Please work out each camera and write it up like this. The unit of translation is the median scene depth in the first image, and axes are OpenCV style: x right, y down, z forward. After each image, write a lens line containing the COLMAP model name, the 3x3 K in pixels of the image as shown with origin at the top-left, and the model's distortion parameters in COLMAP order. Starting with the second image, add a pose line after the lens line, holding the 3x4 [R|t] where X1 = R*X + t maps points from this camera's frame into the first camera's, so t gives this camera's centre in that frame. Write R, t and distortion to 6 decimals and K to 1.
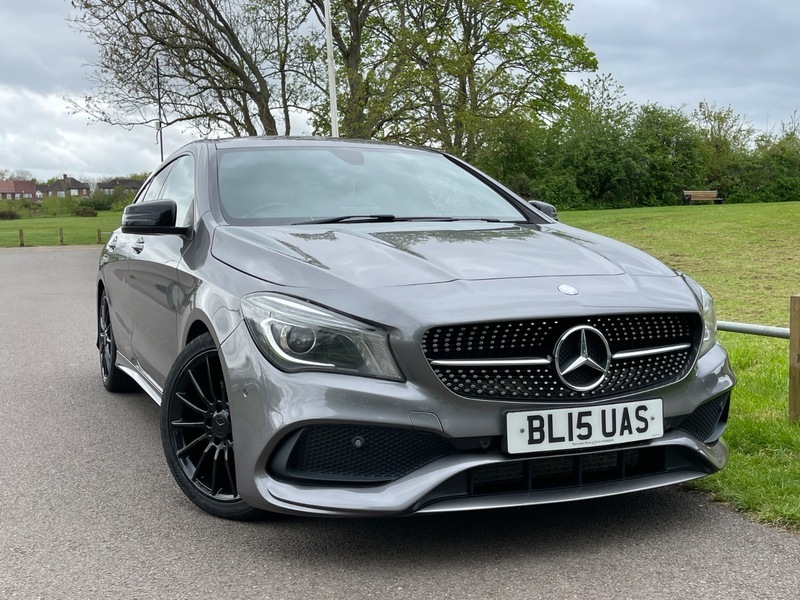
lens RADIAL K [[965.0, 0, 396.7], [0, 965.0, 304.0], [0, 0, 1]] dist [0.030111, 0.000000]
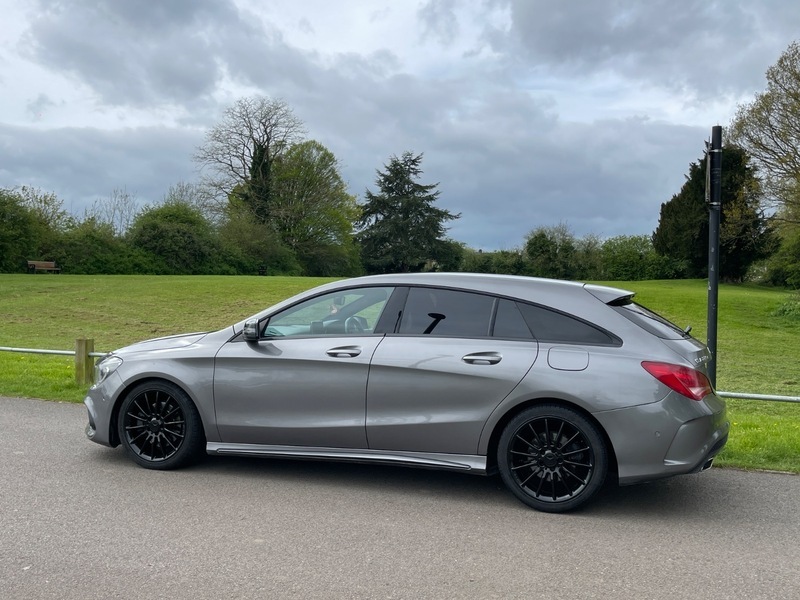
lens RADIAL K [[784.5, 0, 404.6], [0, 784.5, 316.4], [0, 0, 1]] dist [0.040777, 0.000000]
pose [[0.667185, 0.005547, 0.744872, -0.106274], [0.025518, 0.999215, -0.030298, -0.007352], [-0.744455, 0.039222, 0.666519, 0.015812]]
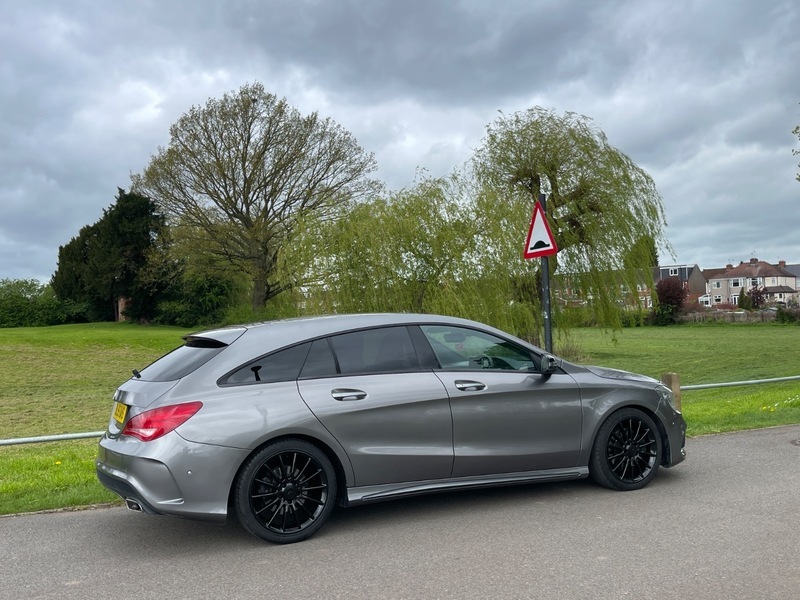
lens RADIAL K [[784.5, 0, 401.0], [0, 784.5, 302.5], [0, 0, 1]] dist [0.040777, 0.000000]
pose [[-0.048296, 0.051049, 0.997528, -0.147178], [0.113256, 0.992532, -0.045310, -0.014414], [-0.992391, 0.110788, -0.053717, 0.115425]]
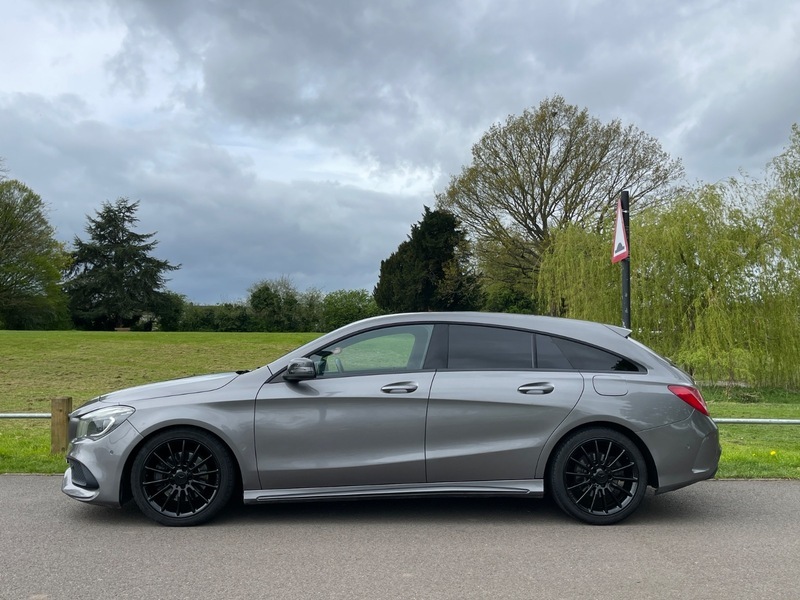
lens RADIAL K [[784.5, 0, 405.7], [0, 784.5, 312.8], [0, 0, 1]] dist [0.040777, 0.000000]
pose [[0.351524, 0.060467, 0.934224, -0.135811], [0.059631, 0.994439, -0.086802, -0.006823], [-0.934278, 0.086222, 0.345964, 0.055868]]
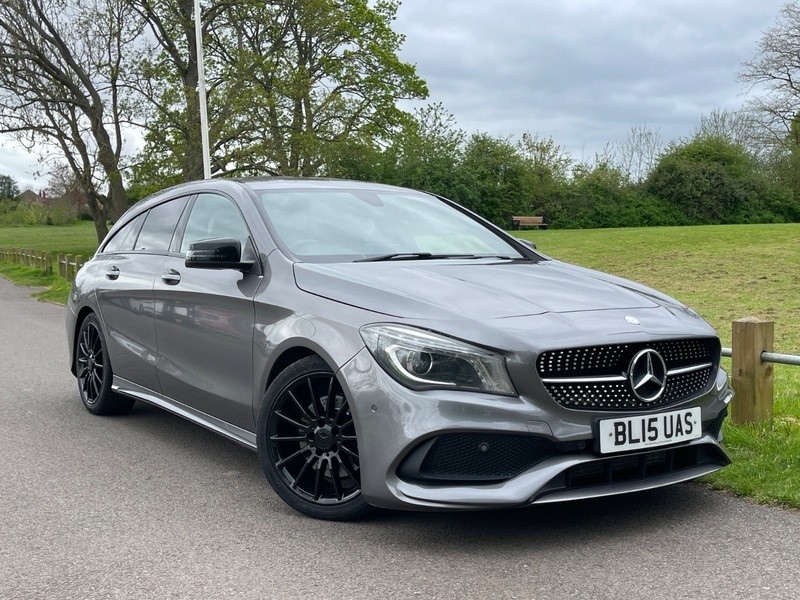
lens RADIAL K [[965.0, 0, 403.6], [0, 965.0, 303.6], [0, 0, 1]] dist [0.030111, 0.000000]
pose [[0.981440, -0.000024, 0.191768, -0.021760], [0.003927, 0.999793, -0.019971, -0.000781], [-0.191728, 0.020353, 0.981237, -0.010139]]
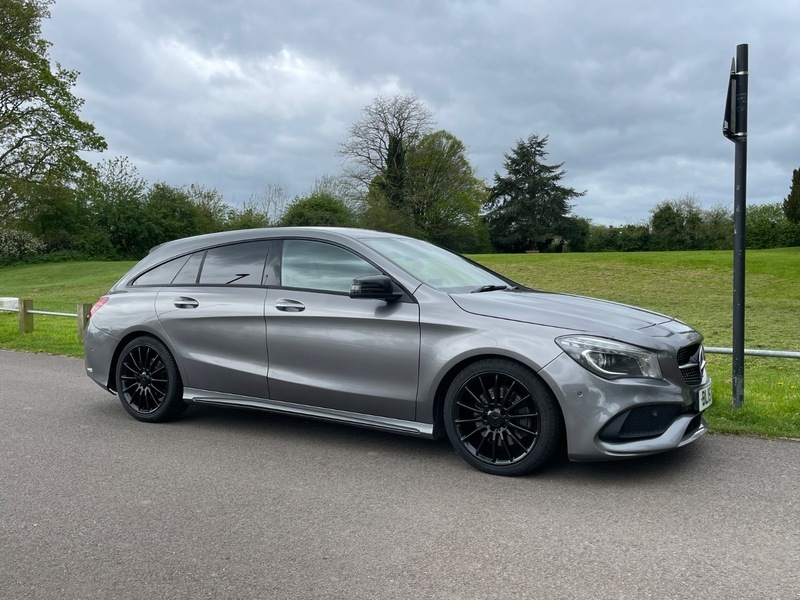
lens RADIAL K [[711.9, 0, 397.8], [0, 711.9, 306.5], [0, 0, 1]] dist [0.058316, -0.062199]
pose [[0.801306, -0.021306, 0.597875, -0.074180], [0.039673, 0.999058, -0.017569, -0.003499], [-0.596937, 0.037798, 0.801397, 0.010341]]
